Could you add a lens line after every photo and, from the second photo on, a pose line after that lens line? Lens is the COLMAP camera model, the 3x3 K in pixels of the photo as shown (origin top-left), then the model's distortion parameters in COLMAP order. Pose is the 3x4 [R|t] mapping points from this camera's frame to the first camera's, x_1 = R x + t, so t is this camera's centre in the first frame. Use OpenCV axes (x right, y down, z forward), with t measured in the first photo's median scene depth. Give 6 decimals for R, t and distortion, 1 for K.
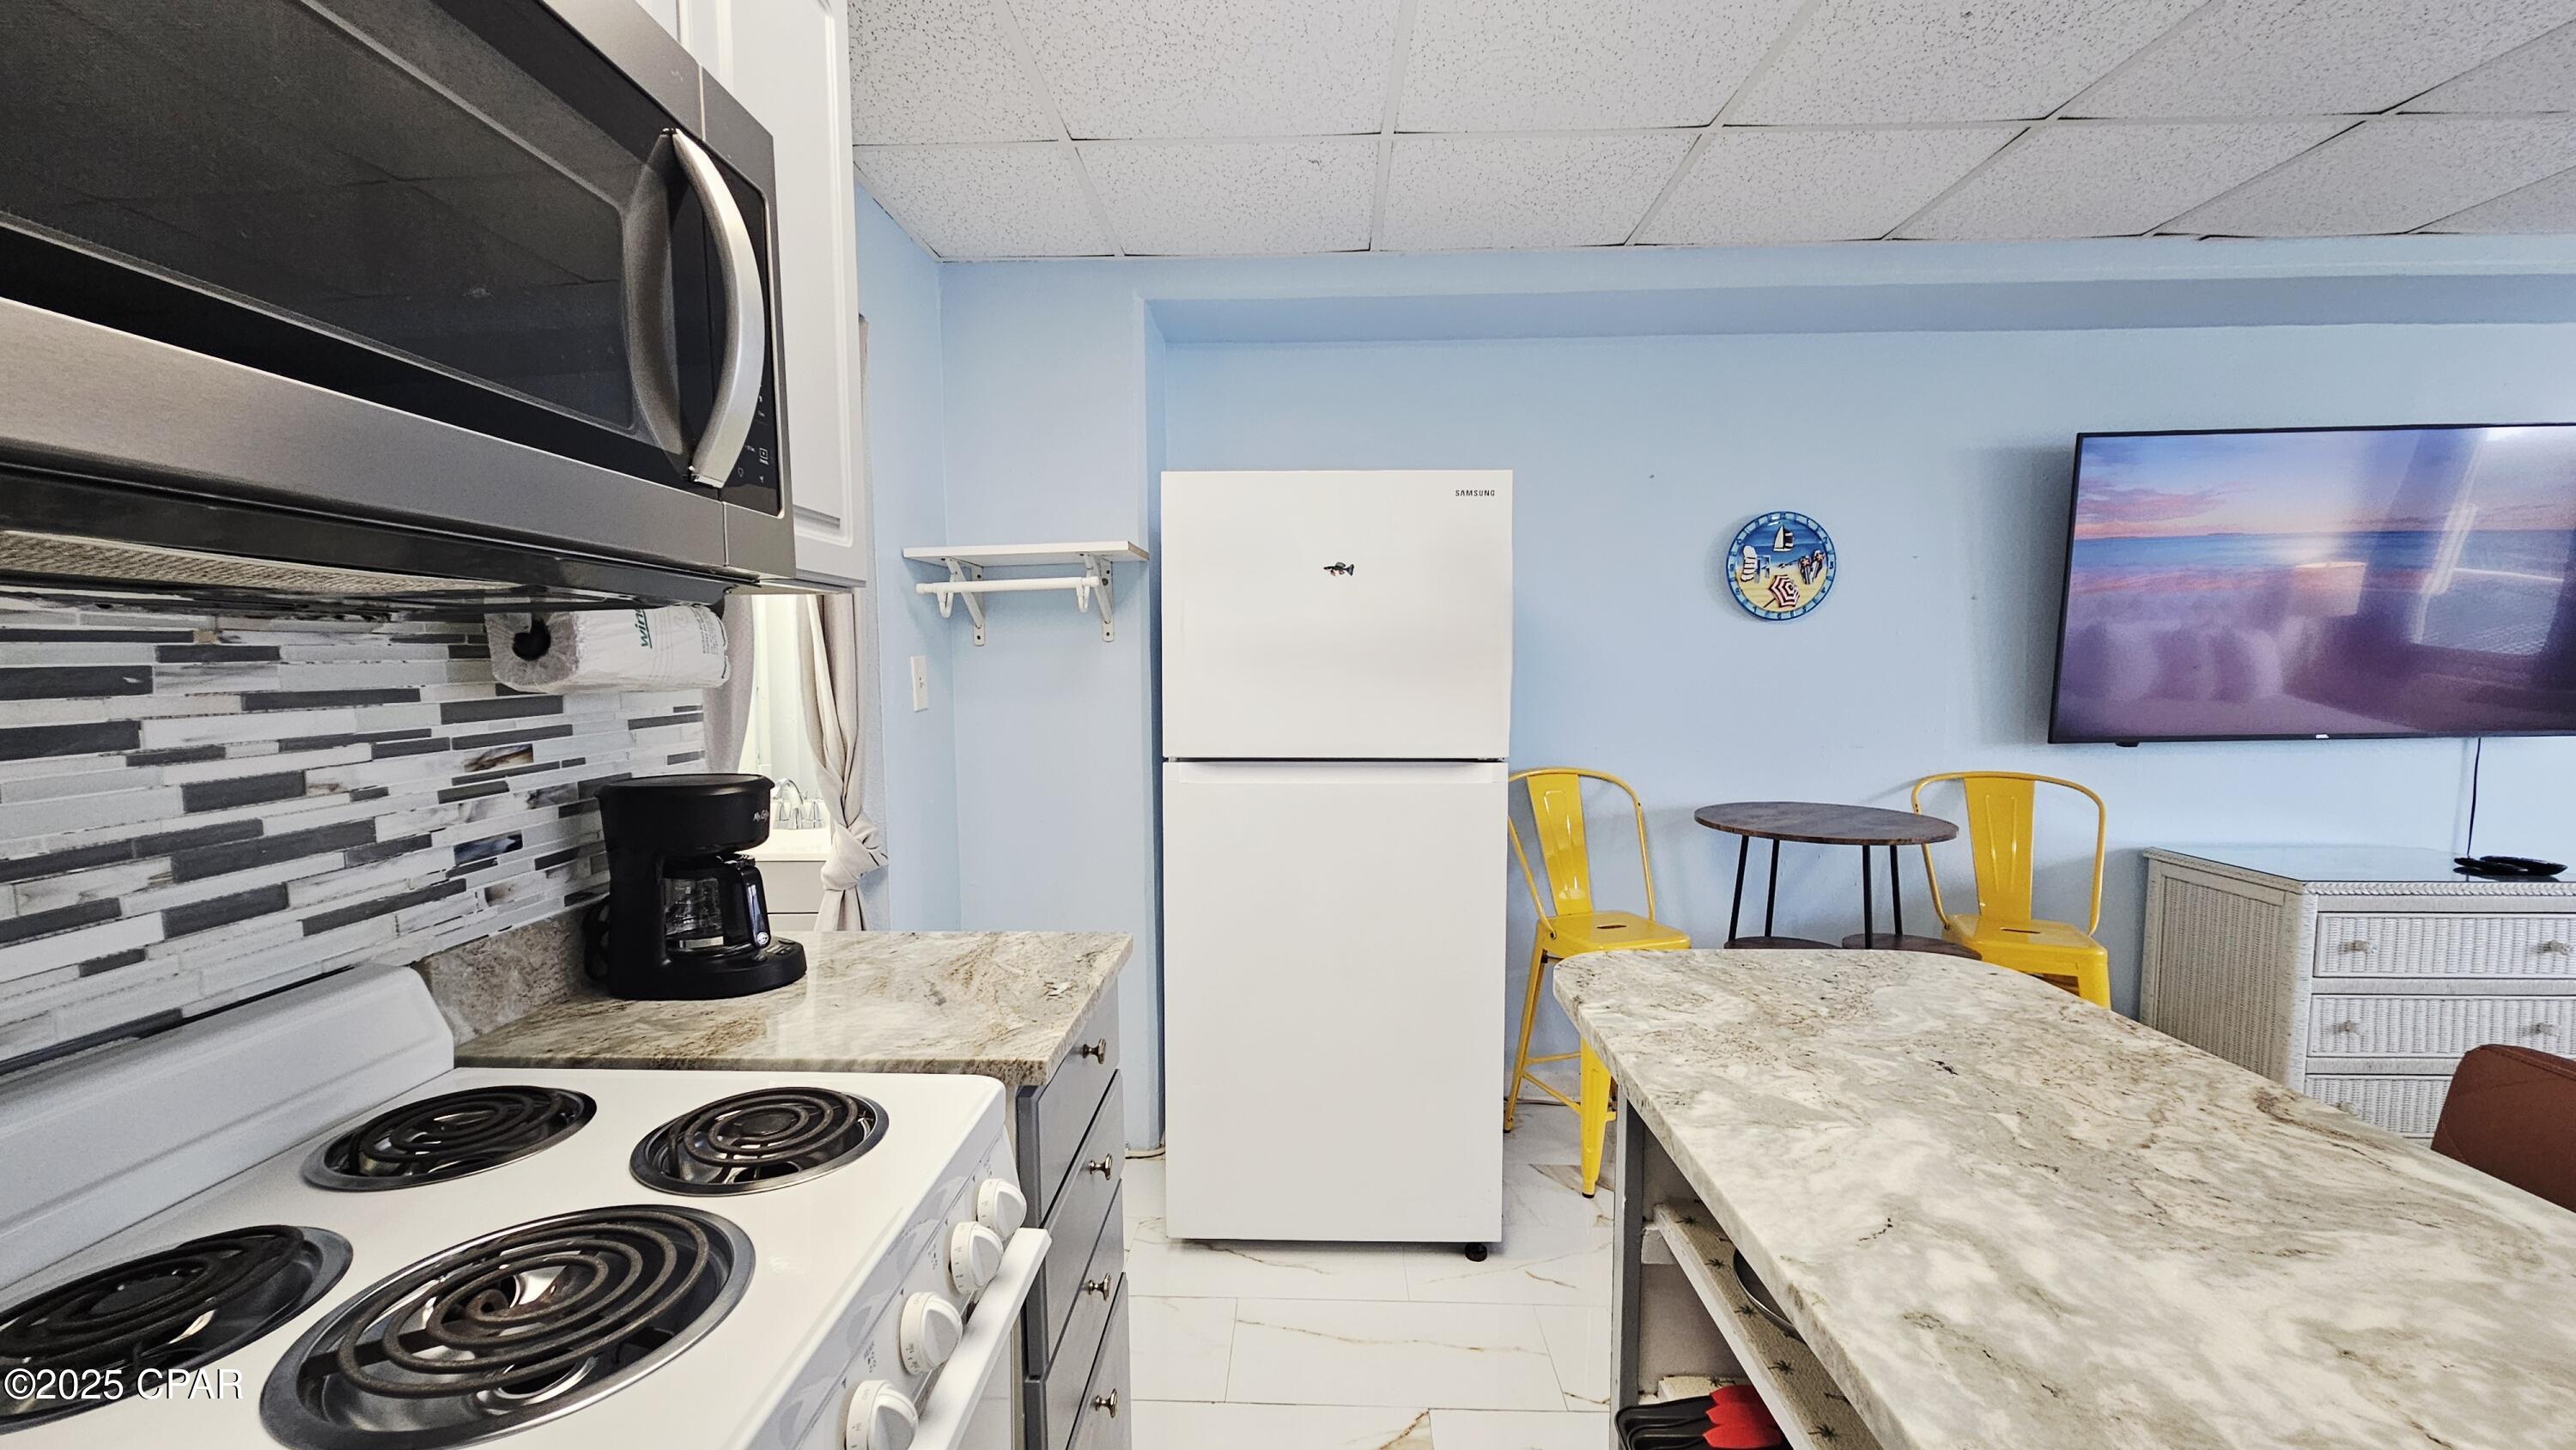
lens RADIAL K [[1052.3, 0, 1278.2], [0, 1052.3, 744.0], [0, 0, 1]] dist [-0.002511, 0.000325]
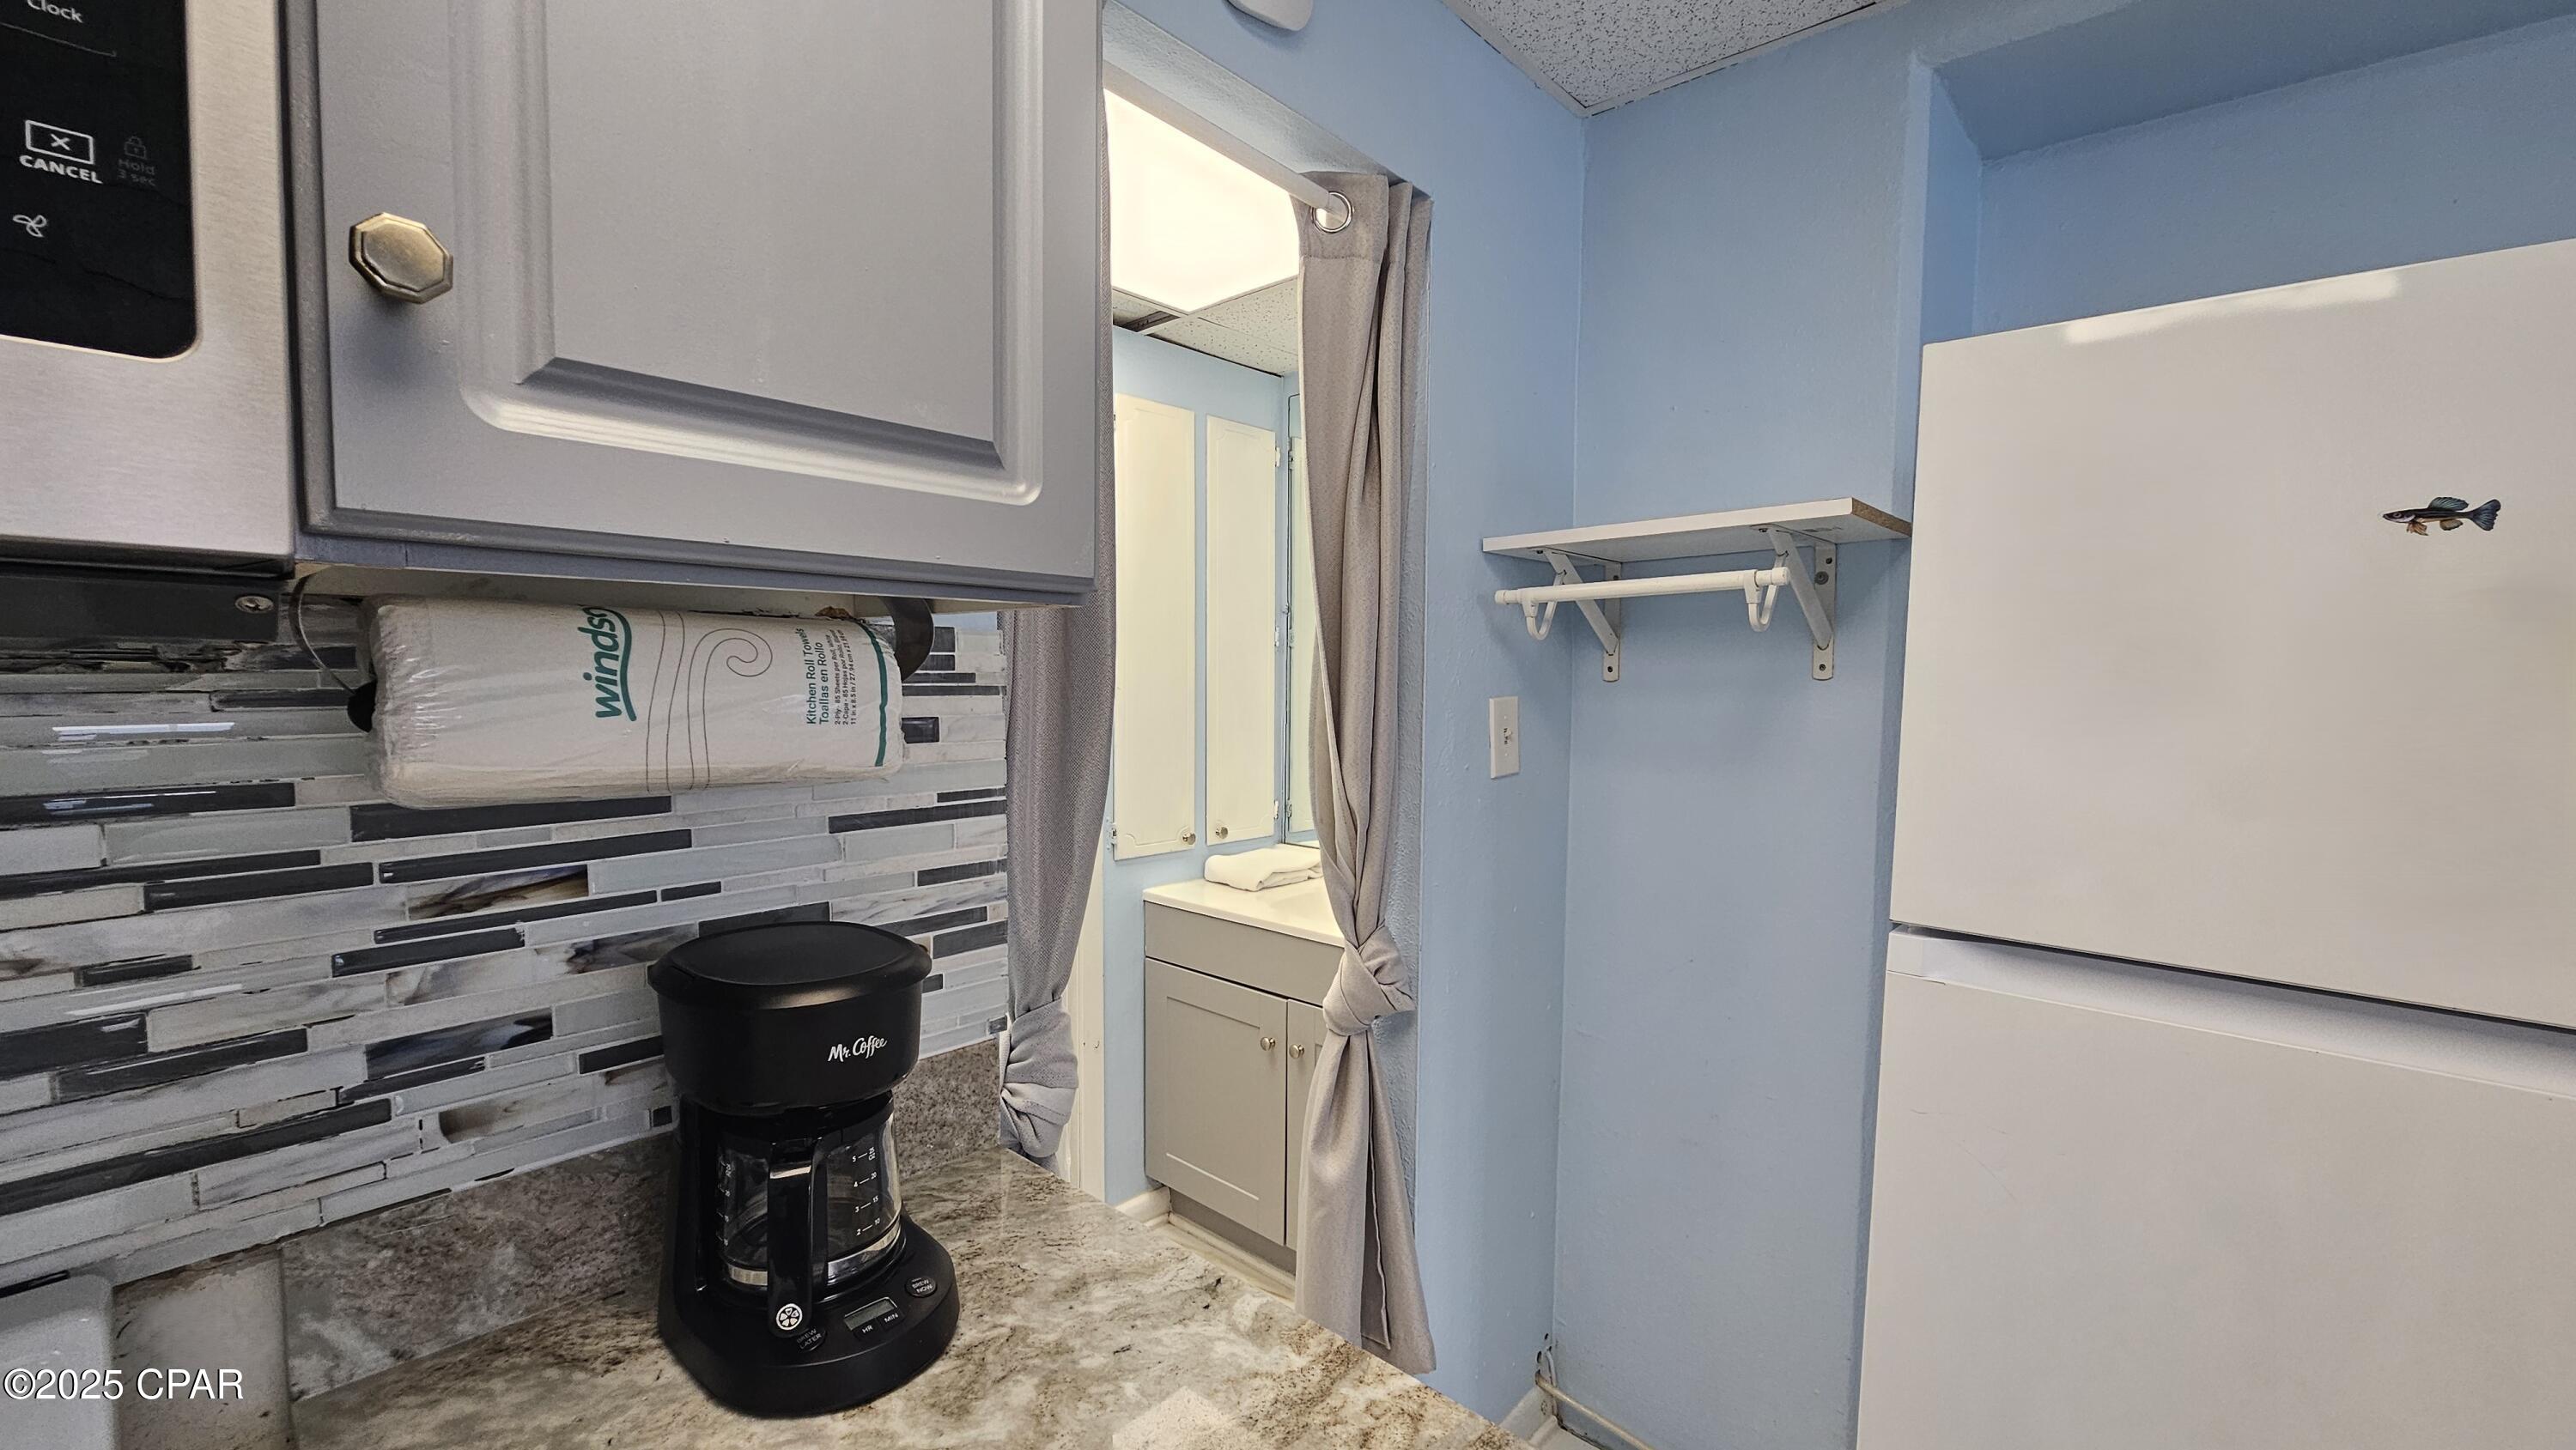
lens RADIAL K [[1052.3, 0, 1281.4], [0, 1052.3, 736.2], [0, 0, 1]] dist [-0.002511, 0.000325]
pose [[0.758861, 0.057609, -0.648699, -0.020070], [-0.070554, 0.997490, 0.006048, -0.117701], [0.647419, 0.041178, 0.761021, 0.881824]]
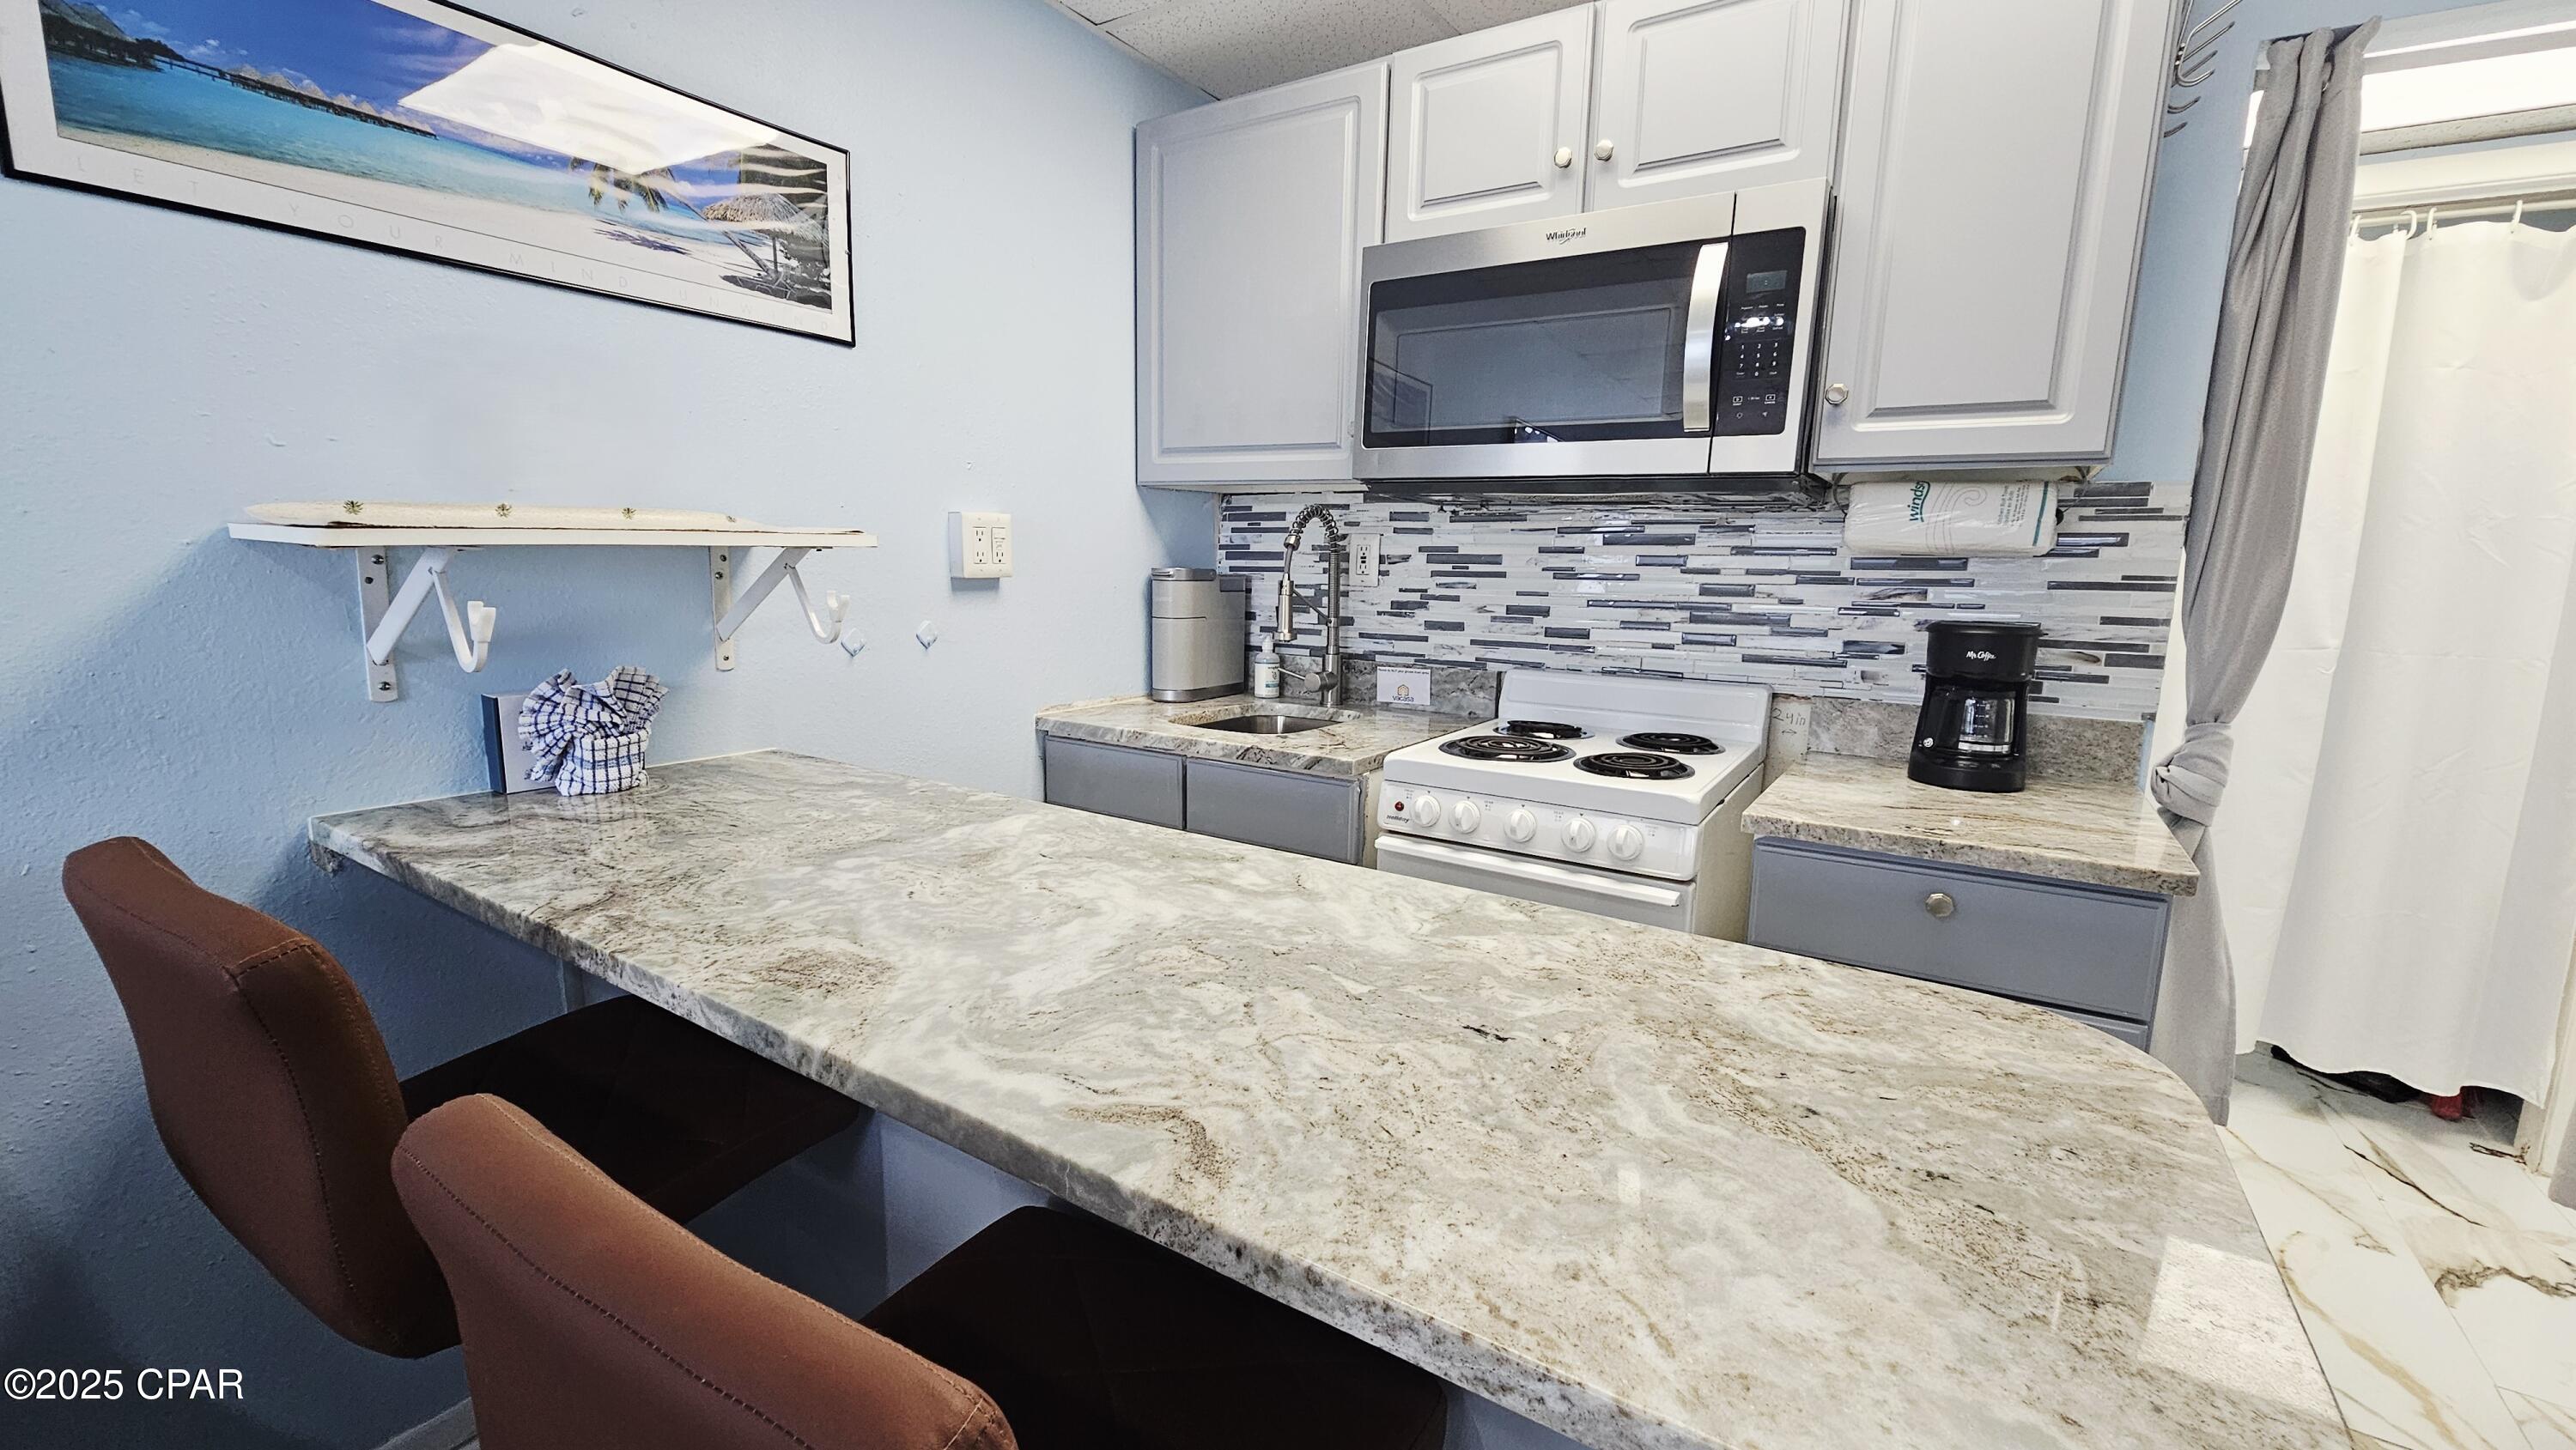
lens RADIAL K [[1052.3, 0, 1277.5], [0, 1052.3, 736.0], [0, 0, 1]] dist [-0.002511, 0.000325]
pose [[-0.525189, 0.136619, -0.839947, 1.203863], [-0.086722, 0.973298, 0.212533, -0.038308], [0.846555, 0.184462, -0.499318, 1.112191]]
